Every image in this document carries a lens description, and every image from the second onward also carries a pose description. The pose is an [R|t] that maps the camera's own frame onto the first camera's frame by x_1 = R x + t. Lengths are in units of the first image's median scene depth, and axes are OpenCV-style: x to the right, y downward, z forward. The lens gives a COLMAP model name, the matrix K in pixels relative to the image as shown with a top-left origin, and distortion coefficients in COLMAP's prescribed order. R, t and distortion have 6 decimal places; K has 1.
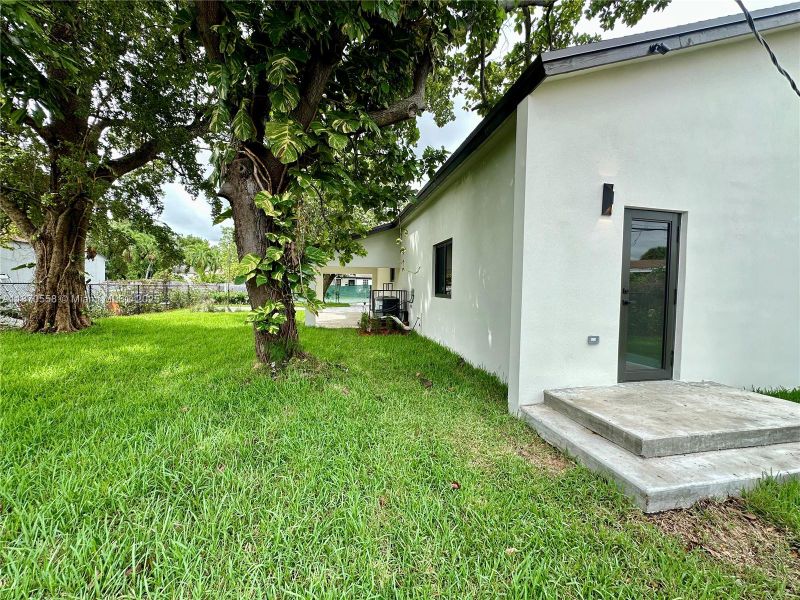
lens RADIAL K [[321.0, 0, 402.9], [0, 321.0, 302.9], [0, 0, 1]] dist [-0.003010, 0.000875]
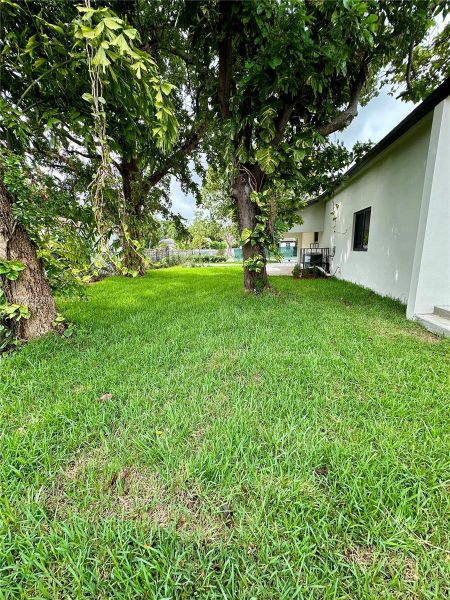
lens RADIAL K [[240.7, 0, 225.3], [0, 240.7, 301.0], [0, 0, 1]] dist [-0.003010, 0.000875]
pose [[0.936728, 0.036586, -0.348140, -0.068519], [0.019801, 0.987393, 0.157045, 0.028576], [0.349496, -0.154002, 0.924195, -0.277768]]
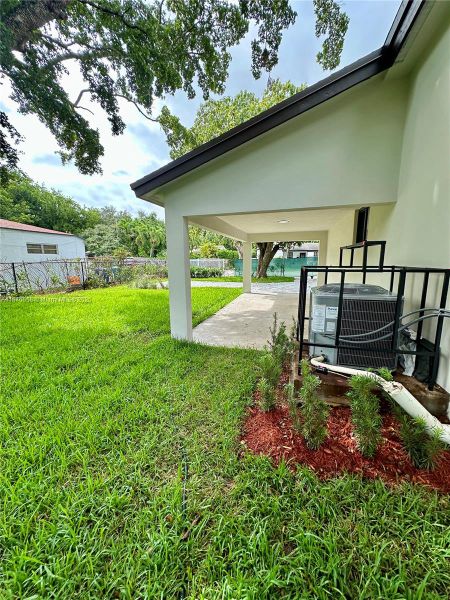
lens RADIAL K [[240.7, 0, 223.1], [0, 240.7, 298.2], [0, 0, 1]] dist [-0.003010, 0.000875]
pose [[0.883238, 0.049373, -0.466319, -0.096059], [0.001793, 0.994079, 0.108649, -0.066500], [0.468922, -0.096799, 0.877919, 1.365631]]
